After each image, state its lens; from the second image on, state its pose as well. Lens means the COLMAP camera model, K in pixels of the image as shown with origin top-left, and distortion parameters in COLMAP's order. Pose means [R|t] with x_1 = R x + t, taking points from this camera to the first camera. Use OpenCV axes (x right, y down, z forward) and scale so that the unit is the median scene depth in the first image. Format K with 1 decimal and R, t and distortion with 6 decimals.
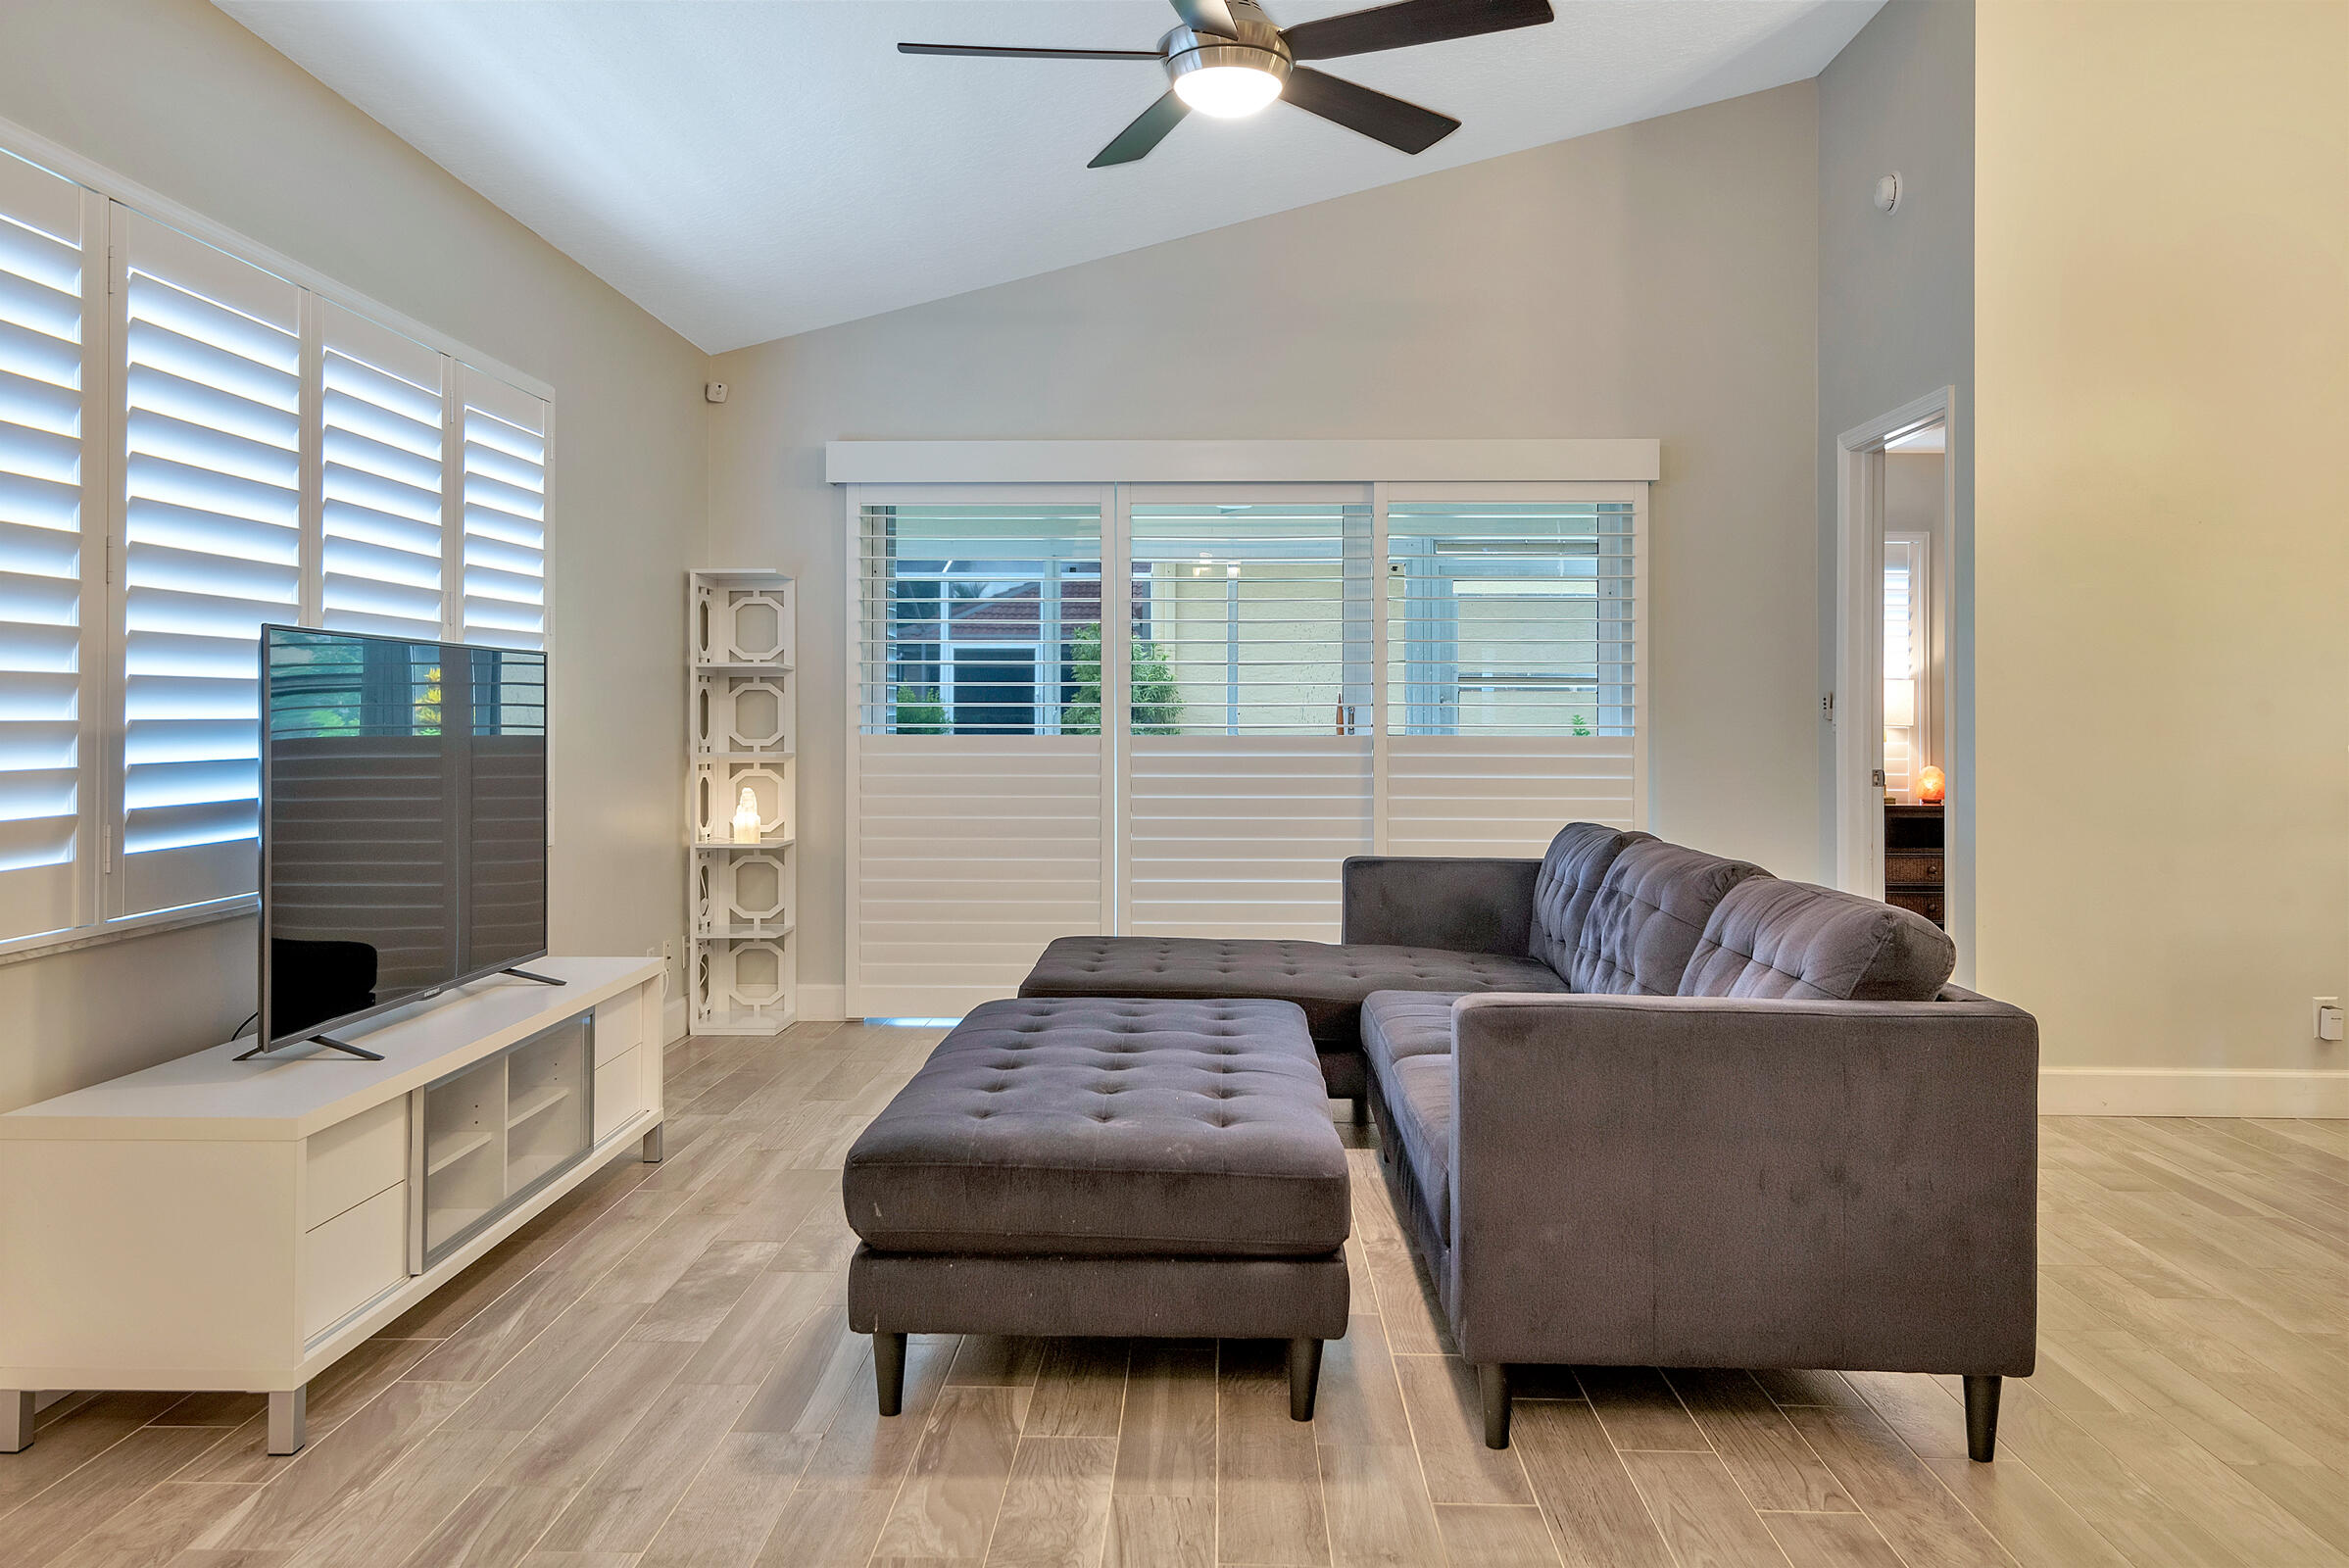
lens RADIAL K [[1950.7, 0, 1175.3], [0, 1950.7, 723.3], [0, 0, 1]] dist [0.059913, -0.001978]
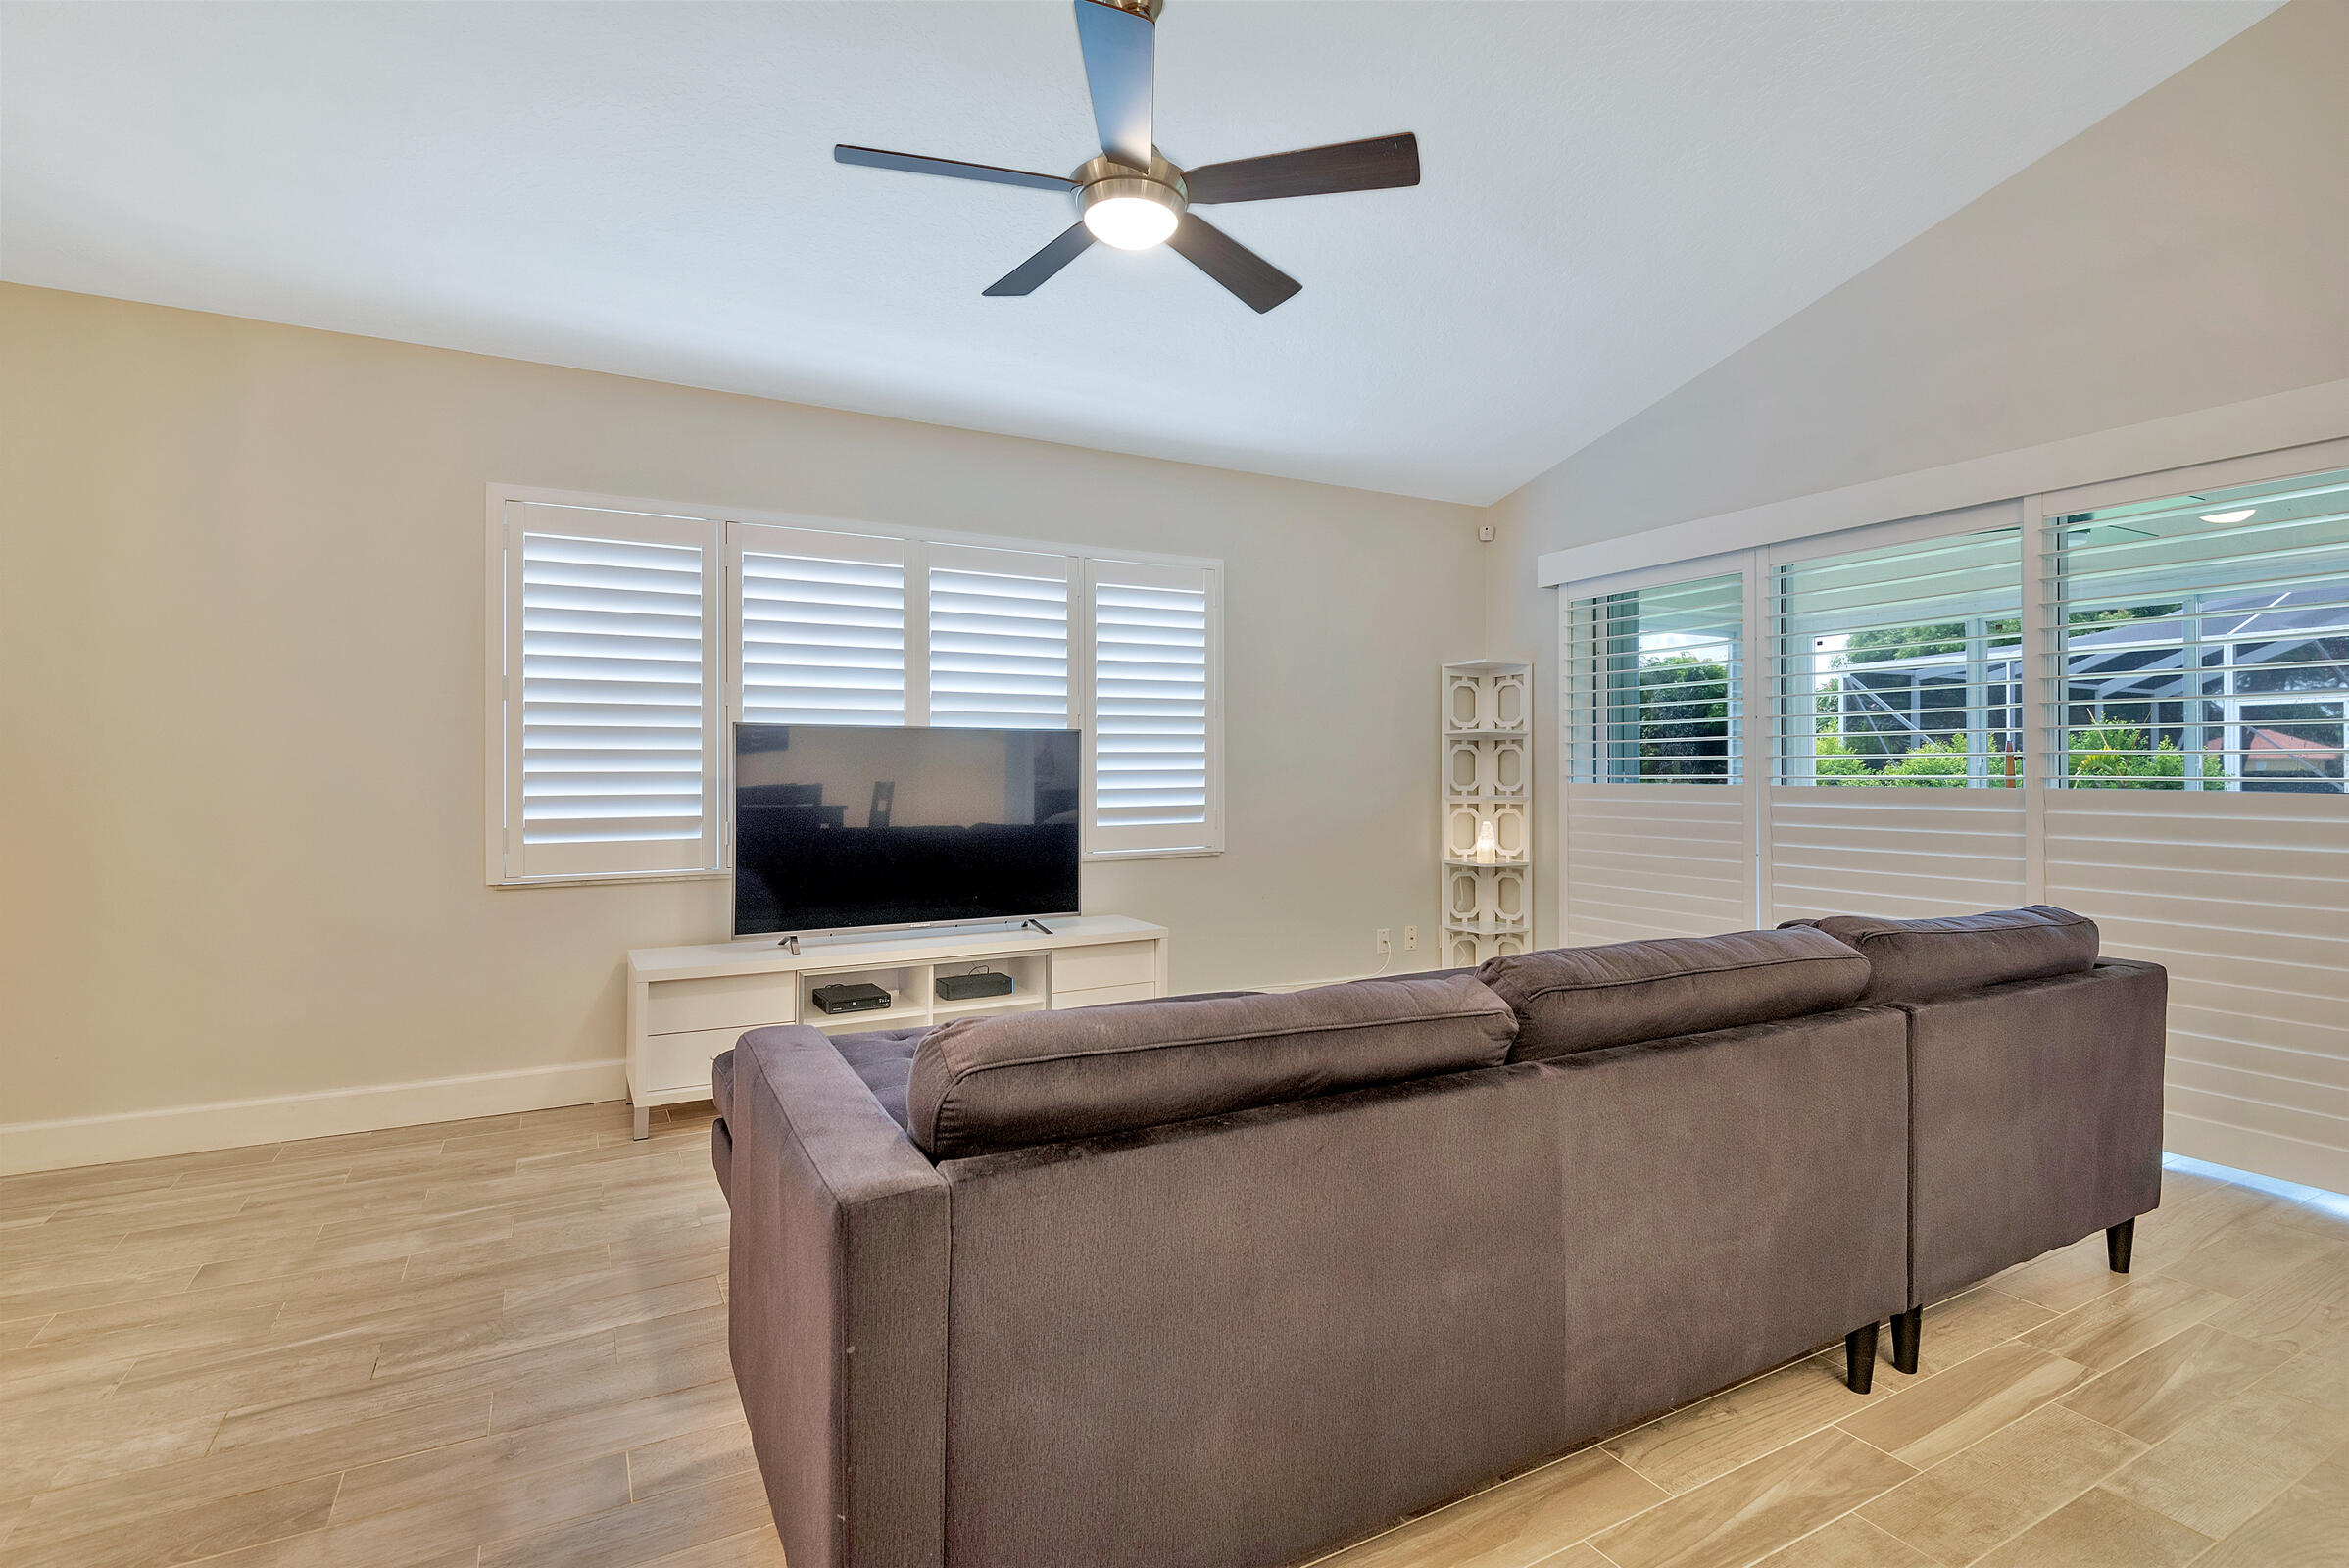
lens RADIAL K [[1175.3, 0, 1184.1], [0, 1175.3, 771.8], [0, 0, 1]] dist [0.039668, -0.027037]
pose [[0.474759, -0.002198, -0.880113, 0.395371], [-0.000698, 0.999996, -0.002874, 0.000780], [0.880116, 0.001979, 0.474755, 0.419955]]
